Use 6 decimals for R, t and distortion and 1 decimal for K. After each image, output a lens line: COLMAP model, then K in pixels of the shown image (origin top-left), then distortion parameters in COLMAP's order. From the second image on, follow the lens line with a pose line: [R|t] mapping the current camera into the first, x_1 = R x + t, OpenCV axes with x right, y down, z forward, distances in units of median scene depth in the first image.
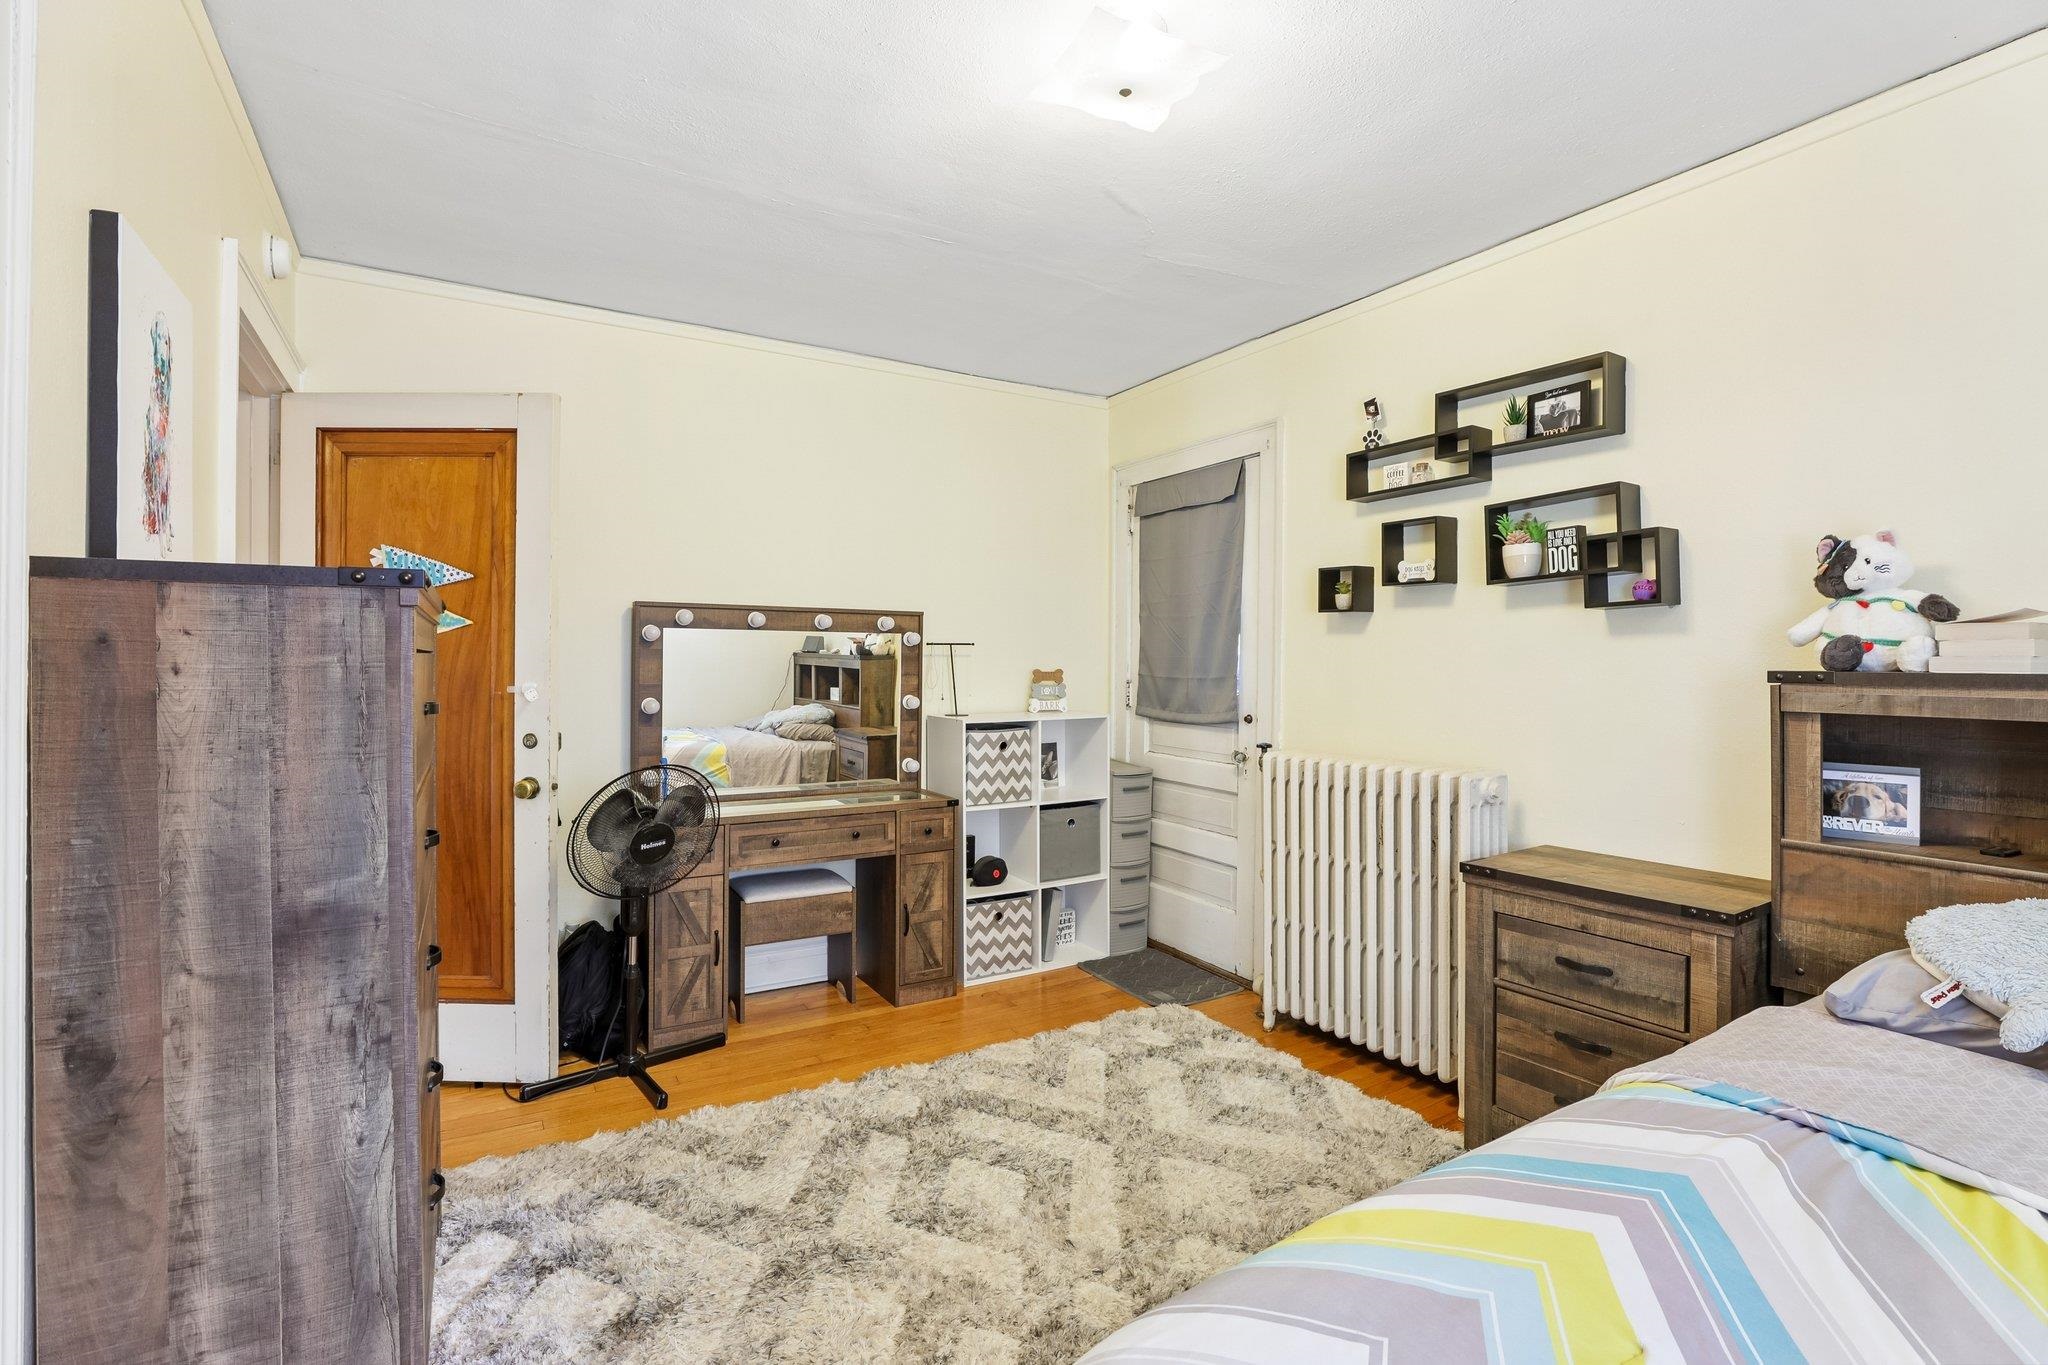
lens RADIAL K [[934.2, 0, 1041.8], [0, 934.2, 665.5], [0, 0, 1]] dist [-0.042756, 0.009865]
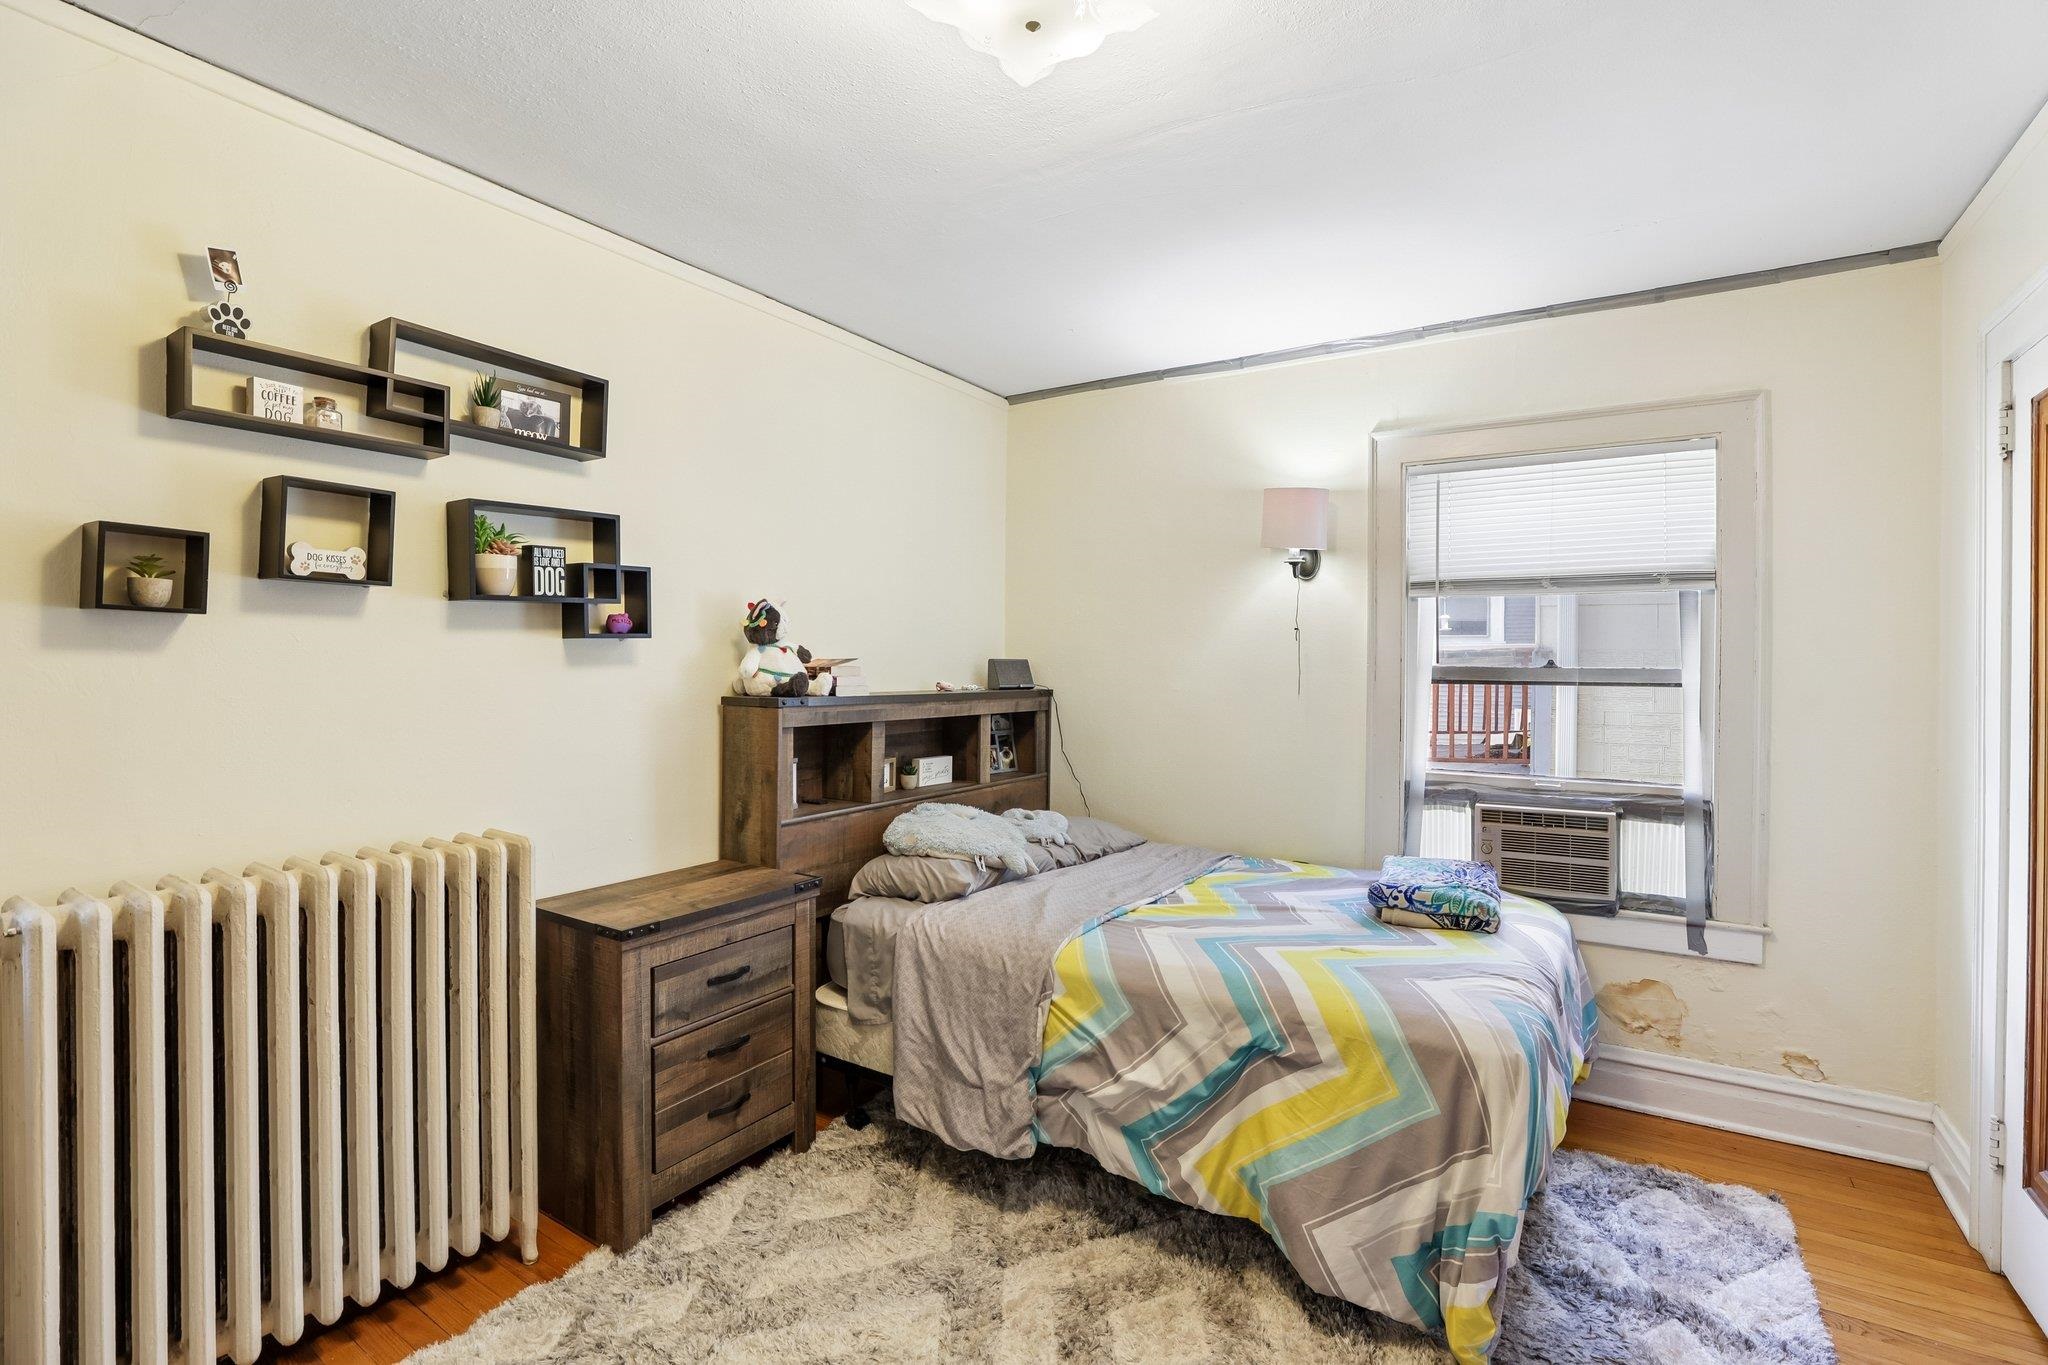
lens RADIAL K [[934.2, 0, 1041.8], [0, 934.2, 665.5], [0, 0, 1]] dist [-0.042756, 0.009865]
pose [[-0.438559, -0.007381, 0.898672, -0.465386], [-0.006499, 0.999966, 0.005042, -0.040016], [-0.898679, -0.003629, -0.438592, 0.962010]]
